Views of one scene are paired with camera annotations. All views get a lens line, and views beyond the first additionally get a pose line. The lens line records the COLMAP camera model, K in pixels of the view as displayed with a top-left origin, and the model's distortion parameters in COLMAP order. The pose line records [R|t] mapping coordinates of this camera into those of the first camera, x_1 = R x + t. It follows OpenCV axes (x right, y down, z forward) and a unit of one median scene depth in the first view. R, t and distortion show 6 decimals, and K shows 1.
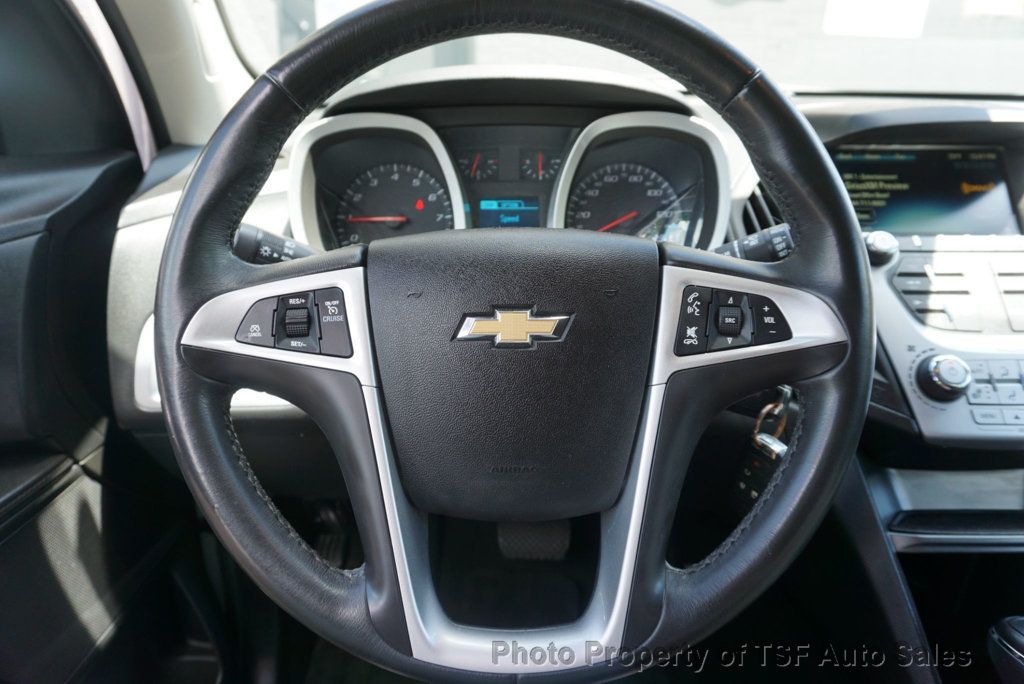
lens RADIAL K [[691.8, 0, 512.0], [0, 691.8, 342.0], [0, 0, 1]] dist [-0.000208, 0.000867]
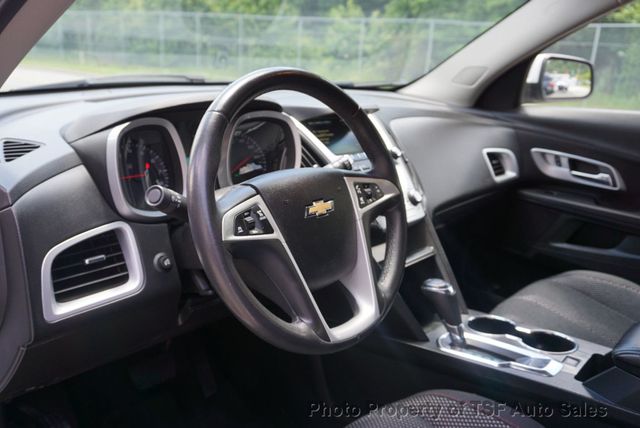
lens RADIAL K [[567.0, 0, 320.0], [0, 567.0, 214.0], [0, 0, 1]] dist [0.001535, 0.000200]
pose [[0.679221, -0.172902, 0.713277, -1.444983], [0.212484, 0.976559, 0.034384, -0.069085], [-0.702503, 0.128205, 0.700038, -0.434773]]
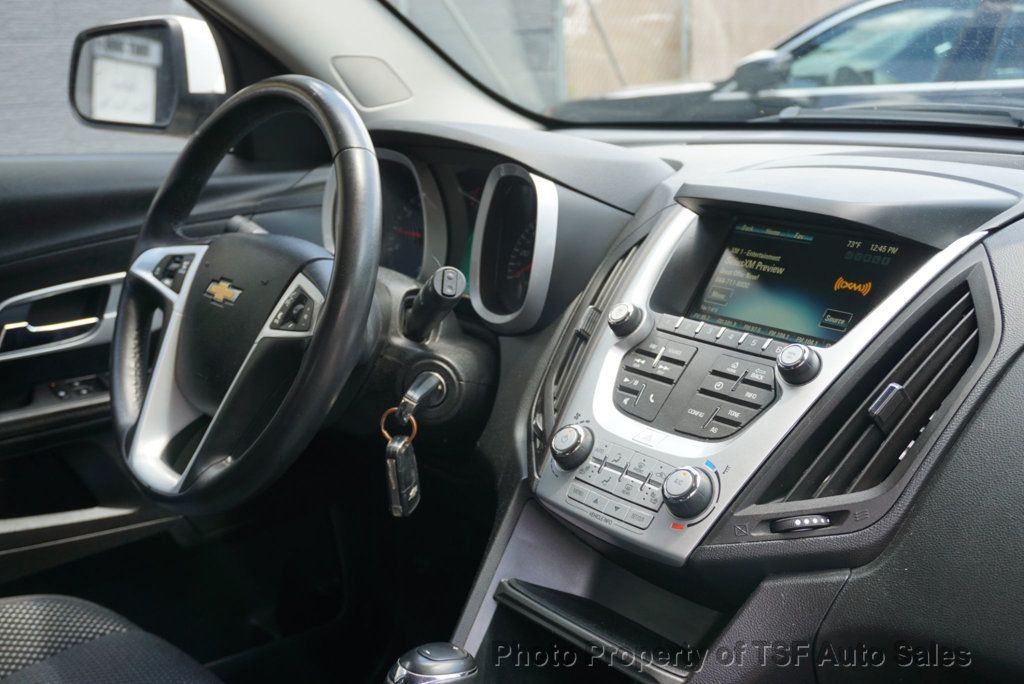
lens RADIAL K [[1330.3, 0, 512.0], [0, 1330.3, 342.0], [0, 0, 1]] dist [-0.023897, -0.025456]
pose [[0.583576, 0.181602, -0.791492, 2.839368], [-0.264845, 0.963943, 0.025897, -0.166086], [0.767656, 0.194509, 0.610631, -0.363102]]
